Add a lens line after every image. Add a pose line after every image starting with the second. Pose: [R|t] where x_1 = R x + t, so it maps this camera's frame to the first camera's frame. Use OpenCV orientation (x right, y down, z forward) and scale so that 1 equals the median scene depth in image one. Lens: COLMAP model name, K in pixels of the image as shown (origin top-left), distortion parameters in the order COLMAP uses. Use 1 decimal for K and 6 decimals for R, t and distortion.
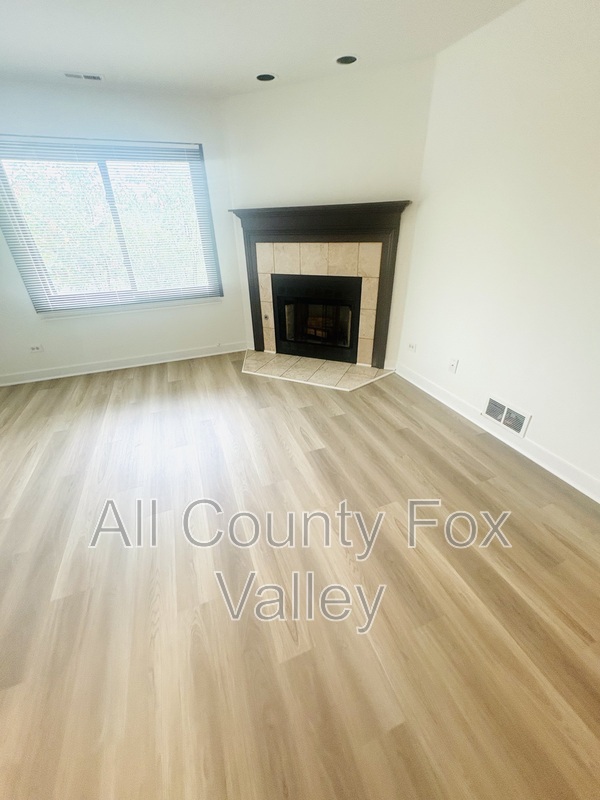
lens RADIAL K [[320.1, 0, 300.7], [0, 320.1, 400.6], [0, 0, 1]] dist [0.000771, 0.000296]
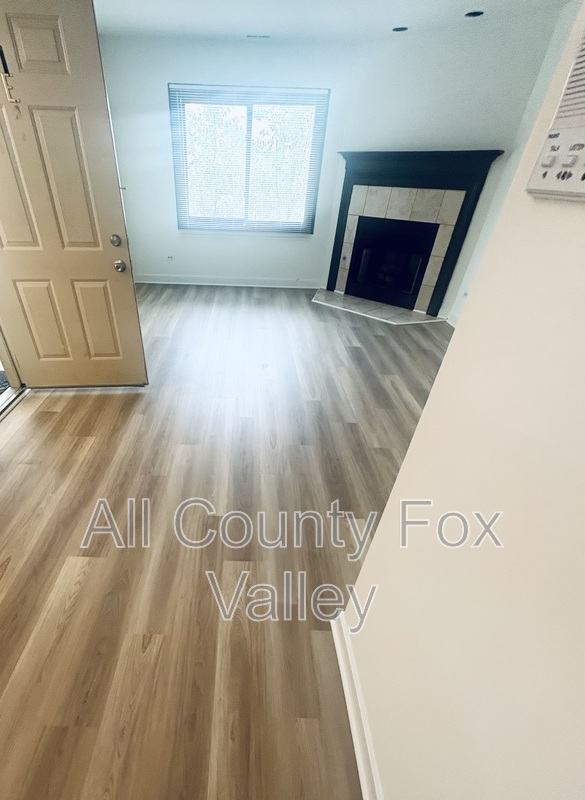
lens RADIAL K [[320.1, 0, 253.1], [0, 320.1, 419.8], [0, 0, 1]] dist [0.000771, 0.000296]
pose [[0.925277, 0.270808, -0.265565, 0.062424], [-0.225149, 0.955615, 0.190020, 0.181947], [0.305237, -0.116029, 0.945181, -0.304755]]
